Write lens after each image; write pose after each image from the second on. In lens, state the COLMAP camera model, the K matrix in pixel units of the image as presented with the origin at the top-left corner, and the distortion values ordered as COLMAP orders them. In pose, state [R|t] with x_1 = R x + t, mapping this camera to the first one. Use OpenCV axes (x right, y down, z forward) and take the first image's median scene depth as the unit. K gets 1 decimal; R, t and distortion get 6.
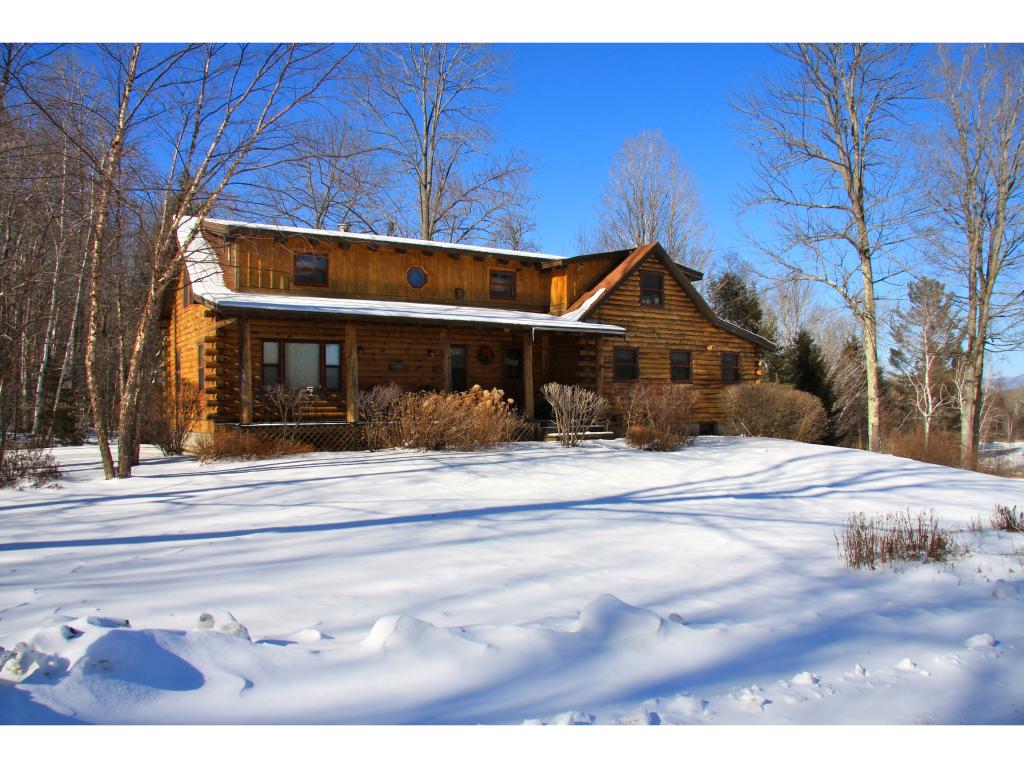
lens RADIAL K [[796.0, 0, 511.4], [0, 796.0, 398.0], [0, 0, 1]] dist [-0.116693, 0.001764]
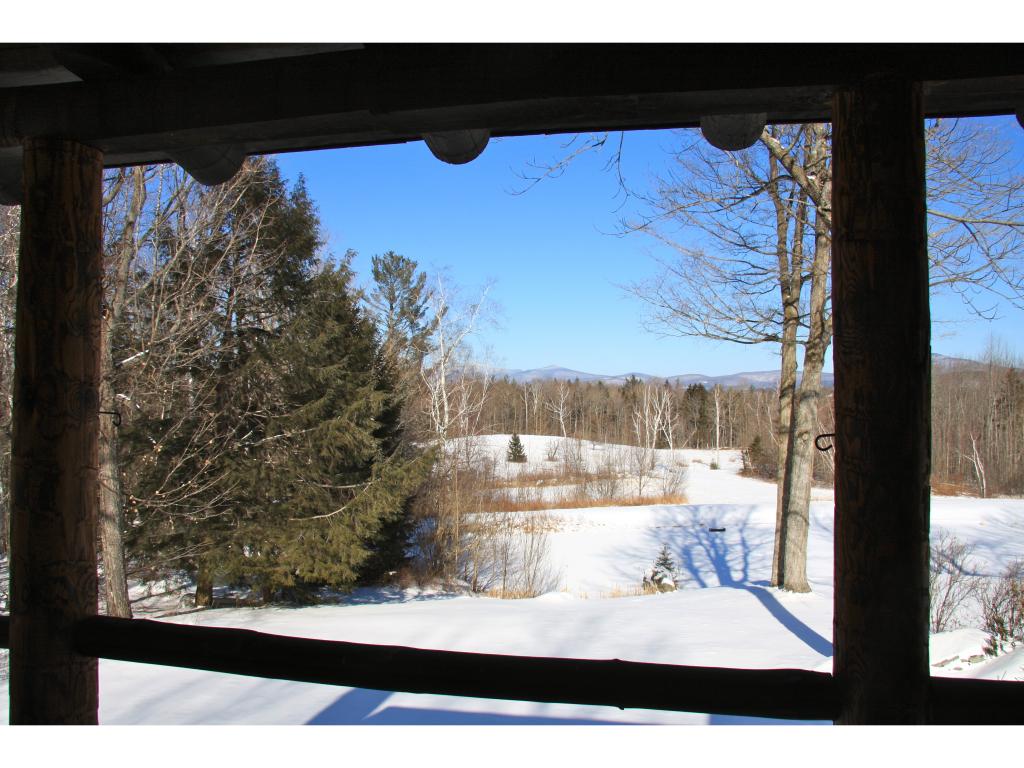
lens RADIAL K [[796.0, 0, 511.4], [0, 796.0, 398.0], [0, 0, 1]] dist [-0.116693, 0.001764]
pose [[0.706807, 0.000044, 0.707406, 0.157337], [-0.006490, 0.999958, 0.006422, -0.041497], [-0.707377, -0.009130, 0.706778, 1.470949]]
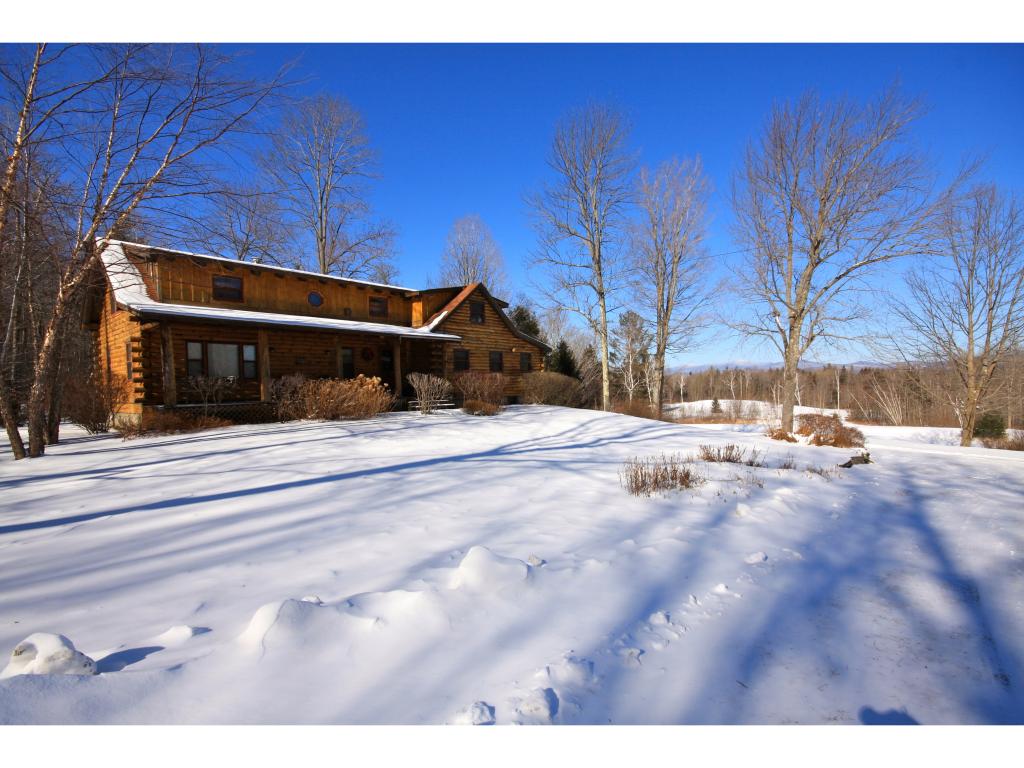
lens RADIAL K [[477.4, 0, 525.3], [0, 477.4, 393.9], [0, 0, 1]] dist [0.001246, -0.004248]
pose [[0.959222, -0.019391, 0.281989, -0.002182], [0.012423, 0.999572, 0.026480, 0.000134], [-0.282382, -0.021897, 0.959052, 0.058299]]
